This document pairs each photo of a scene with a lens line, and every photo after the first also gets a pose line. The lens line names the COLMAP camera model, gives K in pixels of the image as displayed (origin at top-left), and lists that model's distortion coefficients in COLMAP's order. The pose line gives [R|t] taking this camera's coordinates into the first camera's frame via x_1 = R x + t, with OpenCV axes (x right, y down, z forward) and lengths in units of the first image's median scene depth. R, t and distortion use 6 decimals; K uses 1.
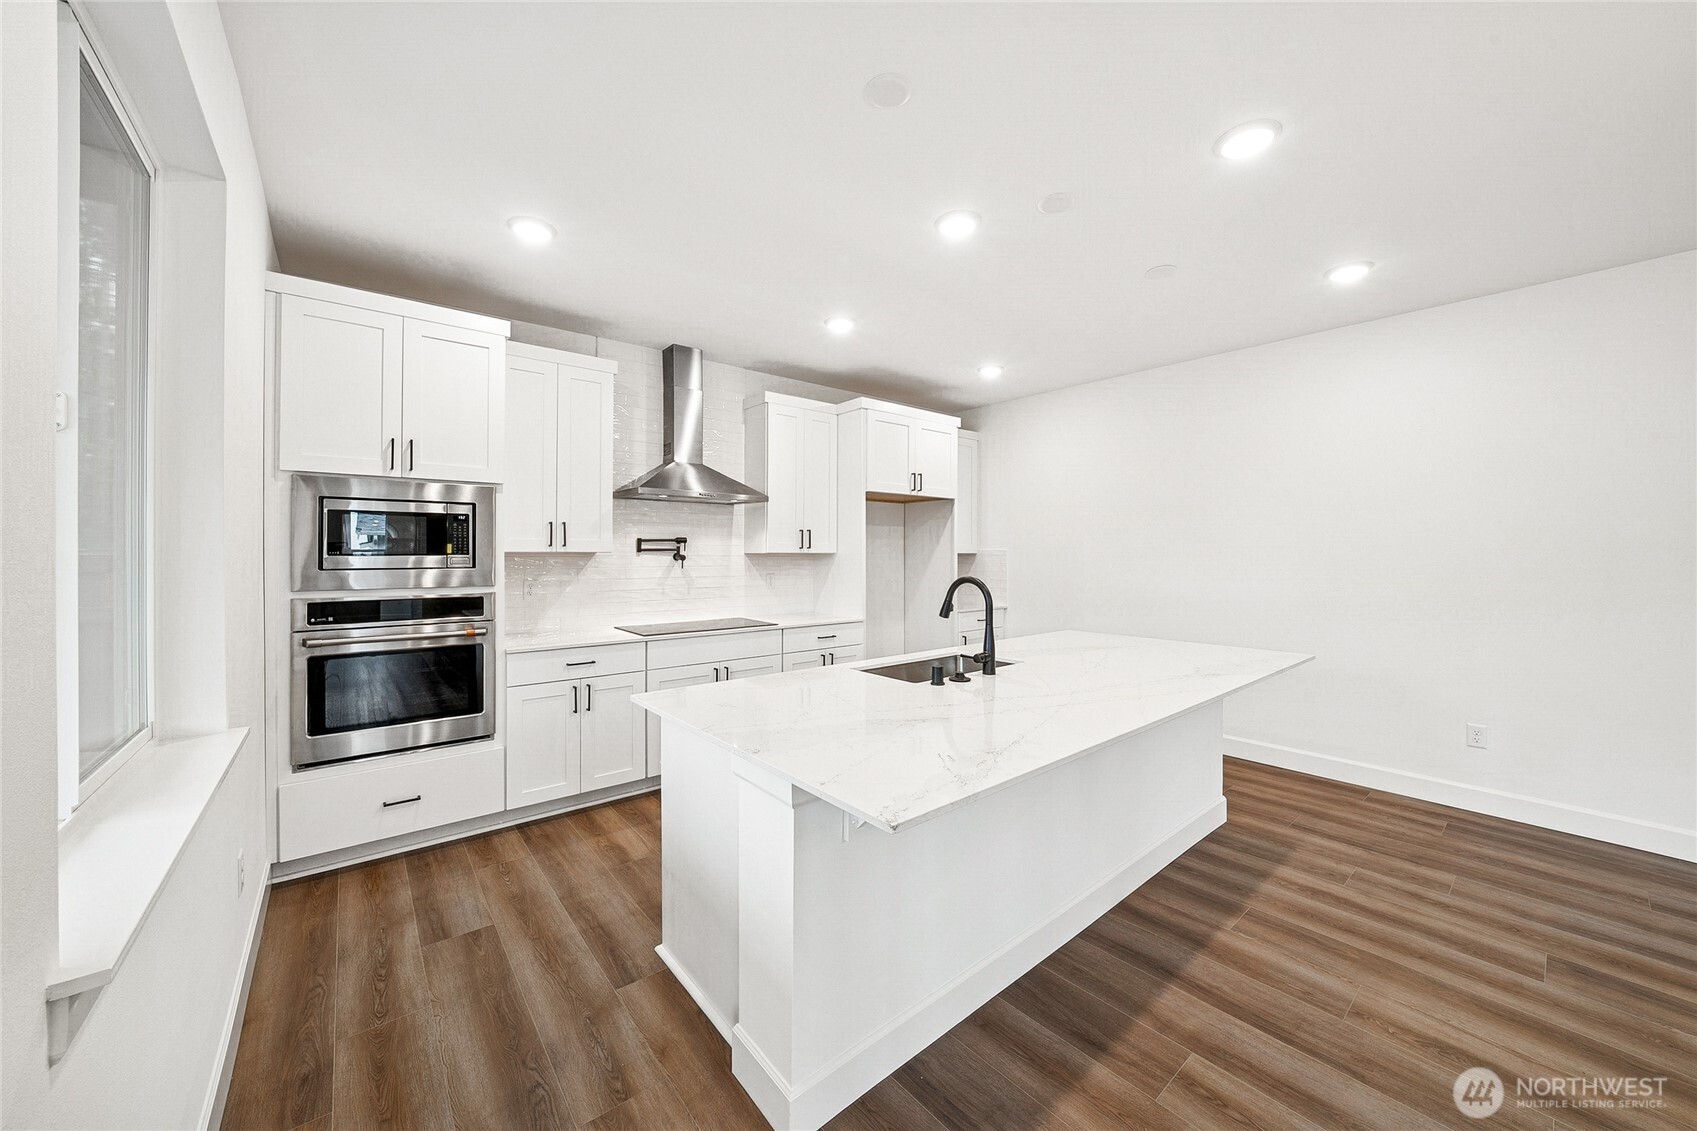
lens RADIAL K [[607.7, 0, 850.7], [0, 607.7, 553.7], [0, 0, 1]] dist [-0.020415, 0.000017]
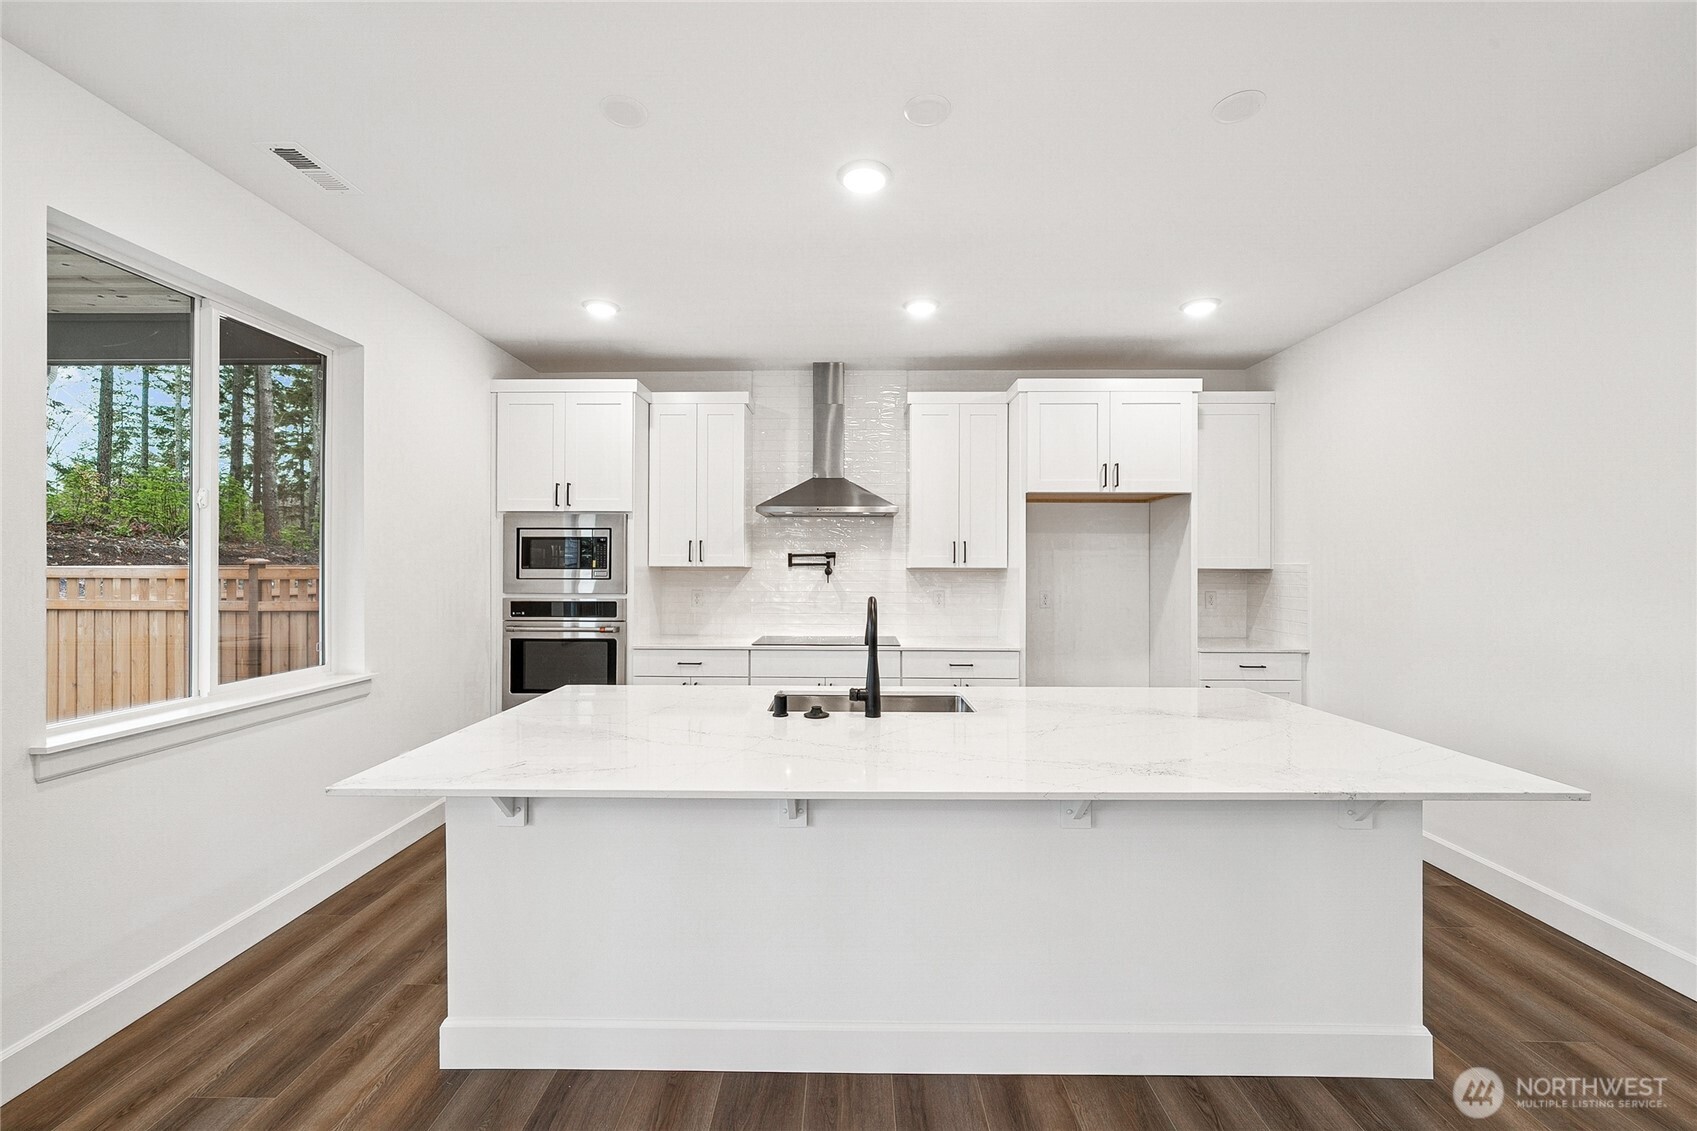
lens RADIAL K [[674.4, 0, 848.5], [0, 674.4, 565.5], [0, 0, 1]] dist [-0.000476, -0.000009]
pose [[0.762462, 0.001192, -0.647032, 0.659150], [-0.002641, 0.999996, -0.001269, -0.004576], [0.647028, 0.002676, 0.762462, 0.232363]]
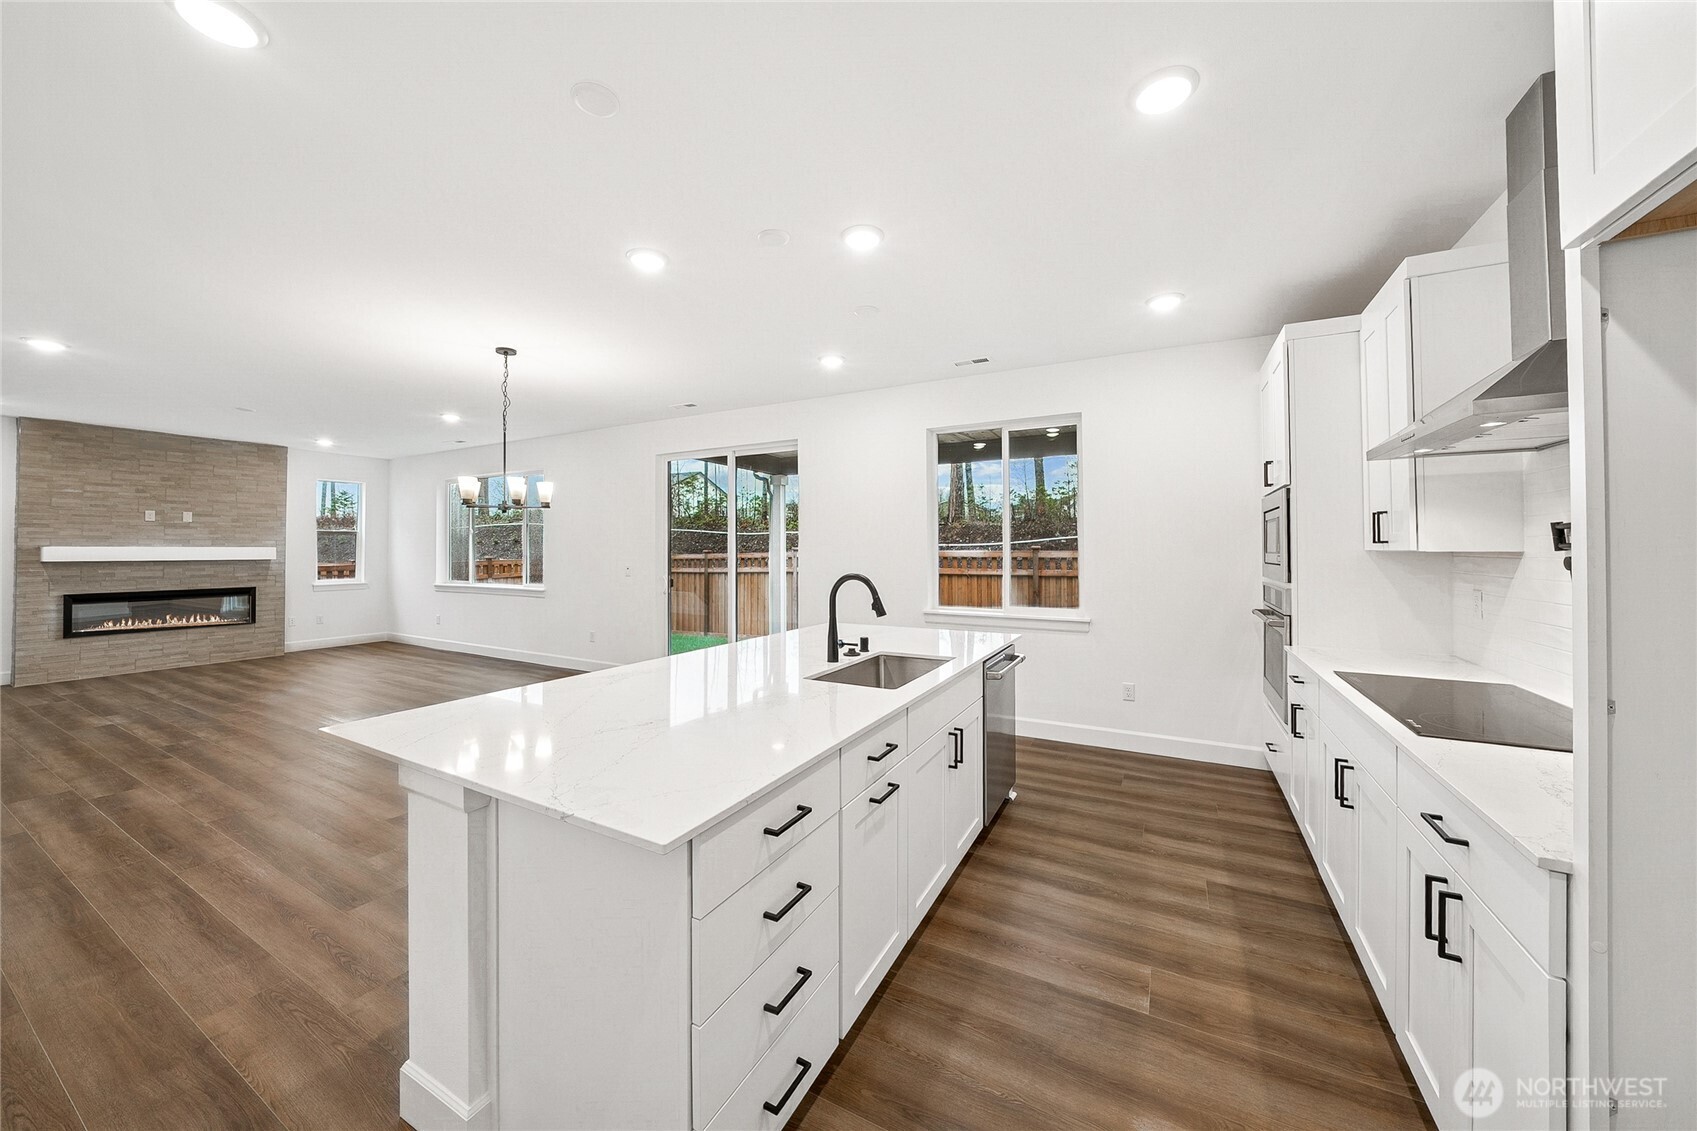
lens RADIAL K [[593.9, 0, 847.5], [0, 593.9, 543.6], [0, 0, 1]] dist [0.000023, 0.000087]
pose [[-0.929507, -0.003653, -0.368787, 0.498993], [-0.000292, 0.999958, -0.009169, -0.005441], [0.368805, -0.008415, -0.929469, 1.669757]]
